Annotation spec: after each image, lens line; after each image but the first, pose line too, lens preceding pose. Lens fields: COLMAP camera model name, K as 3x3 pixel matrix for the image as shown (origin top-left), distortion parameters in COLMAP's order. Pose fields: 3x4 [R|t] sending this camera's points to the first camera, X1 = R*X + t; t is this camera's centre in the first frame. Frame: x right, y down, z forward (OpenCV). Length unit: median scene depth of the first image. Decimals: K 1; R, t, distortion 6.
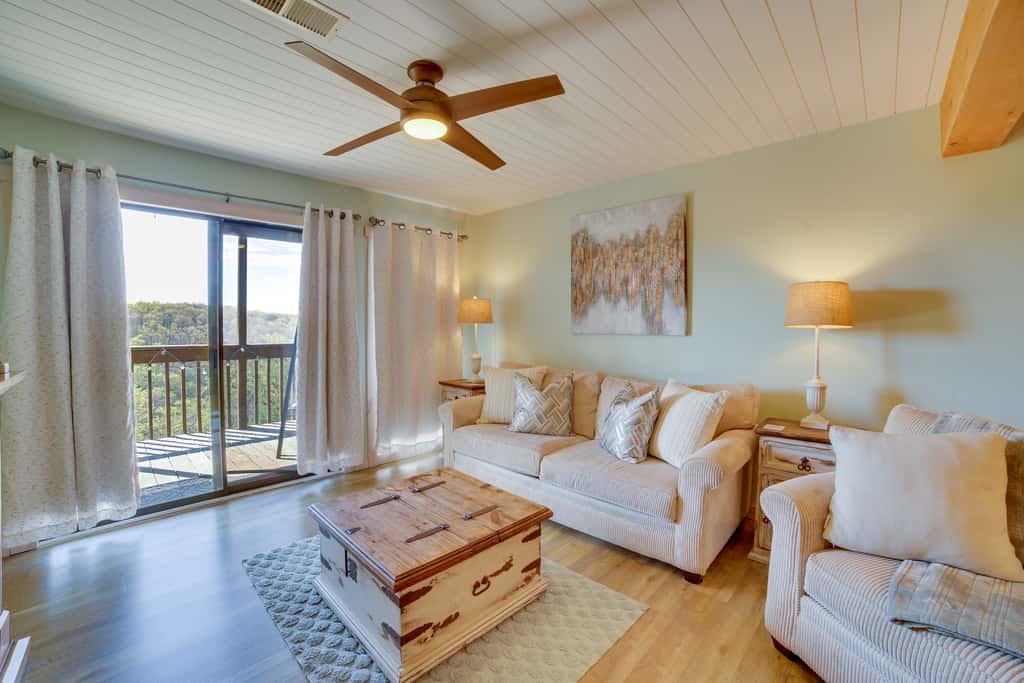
lens RADIAL K [[429.4, 0, 516.4], [0, 429.4, 336.8], [0, 0, 1]] dist [-0.118048, 0.041618]
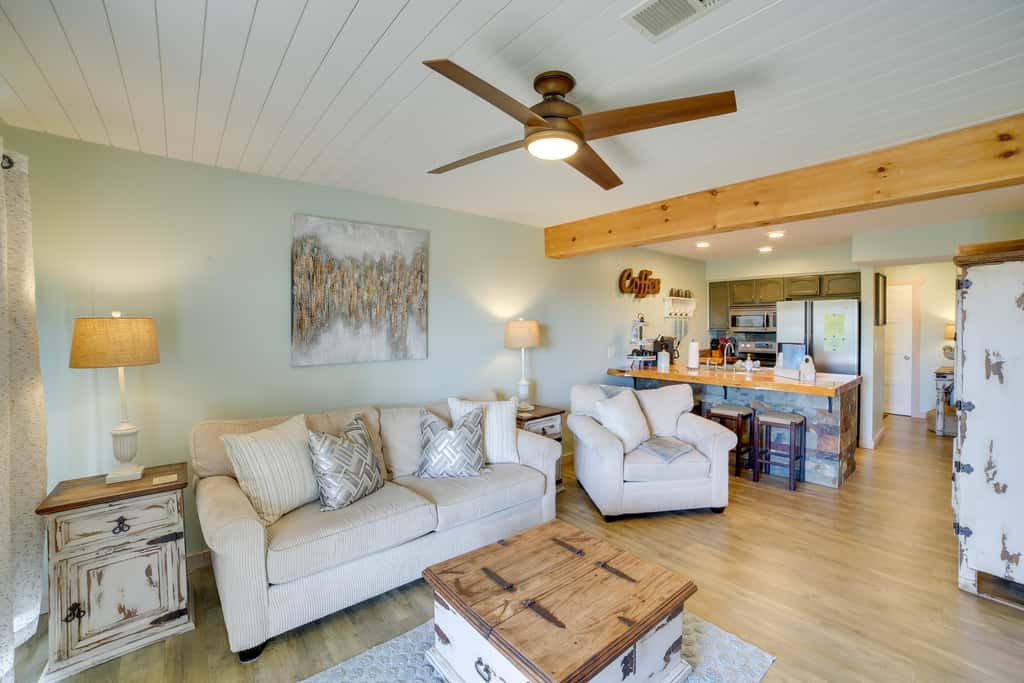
lens RADIAL K [[429.4, 0, 516.4], [0, 429.4, 336.8], [0, 0, 1]] dist [-0.118048, 0.041618]
pose [[0.090897, -0.031581, 0.995359, -0.673661], [0.030806, 0.999108, 0.028886, -0.081323], [-0.995384, 0.028037, 0.091788, 0.621161]]
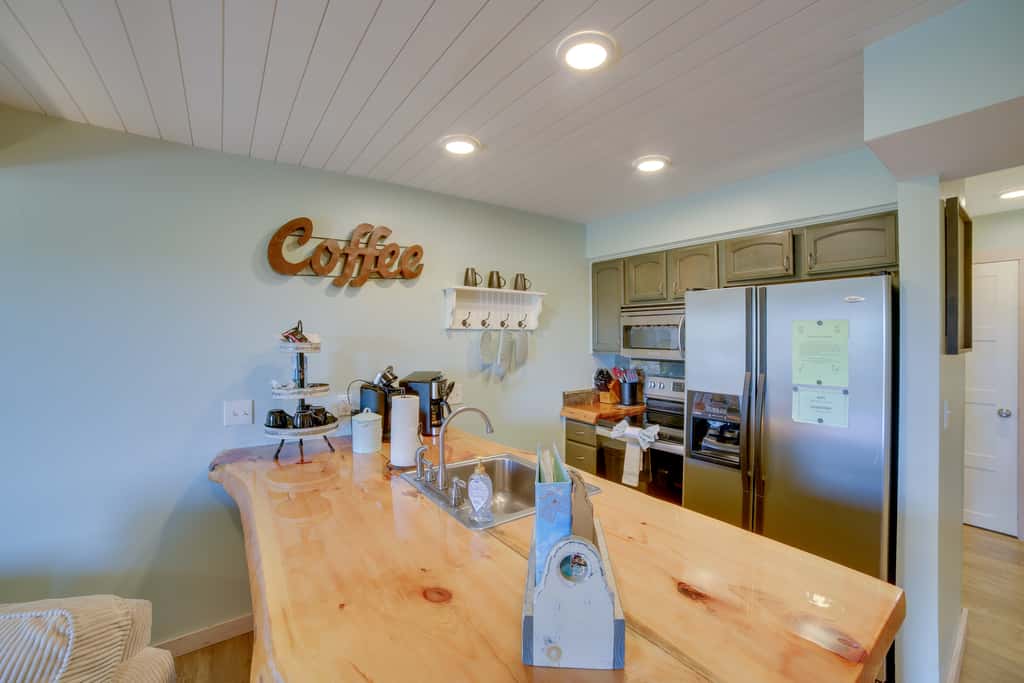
lens RADIAL K [[429.4, 0, 516.4], [0, 429.4, 336.8], [0, 0, 1]] dist [-0.118048, 0.041618]
pose [[0.172078, -0.006668, 0.985061, 0.380318], [0.026802, 0.999639, 0.002084, -0.075482], [-0.984719, 0.026043, 0.172195, -0.149255]]
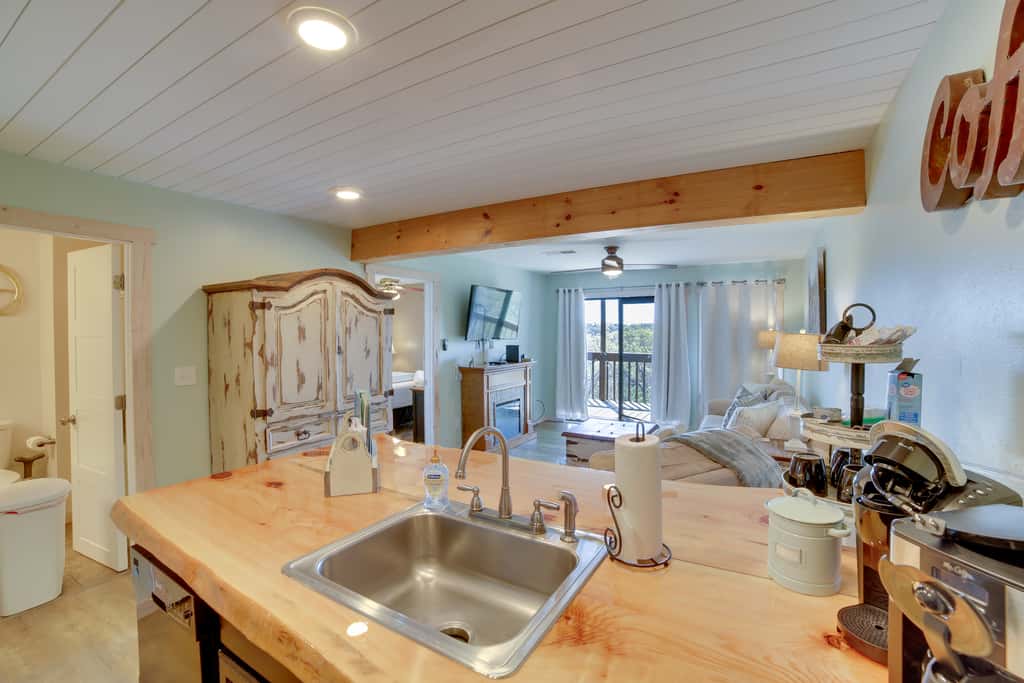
lens RADIAL K [[429.4, 0, 516.4], [0, 429.4, 336.8], [0, 0, 1]] dist [-0.118048, 0.041618]
pose [[0.217804, 0.011234, -0.975928, 1.271540], [-0.021587, 0.999745, 0.006690, -0.076735], [0.975754, 0.019610, 0.217991, -0.047272]]
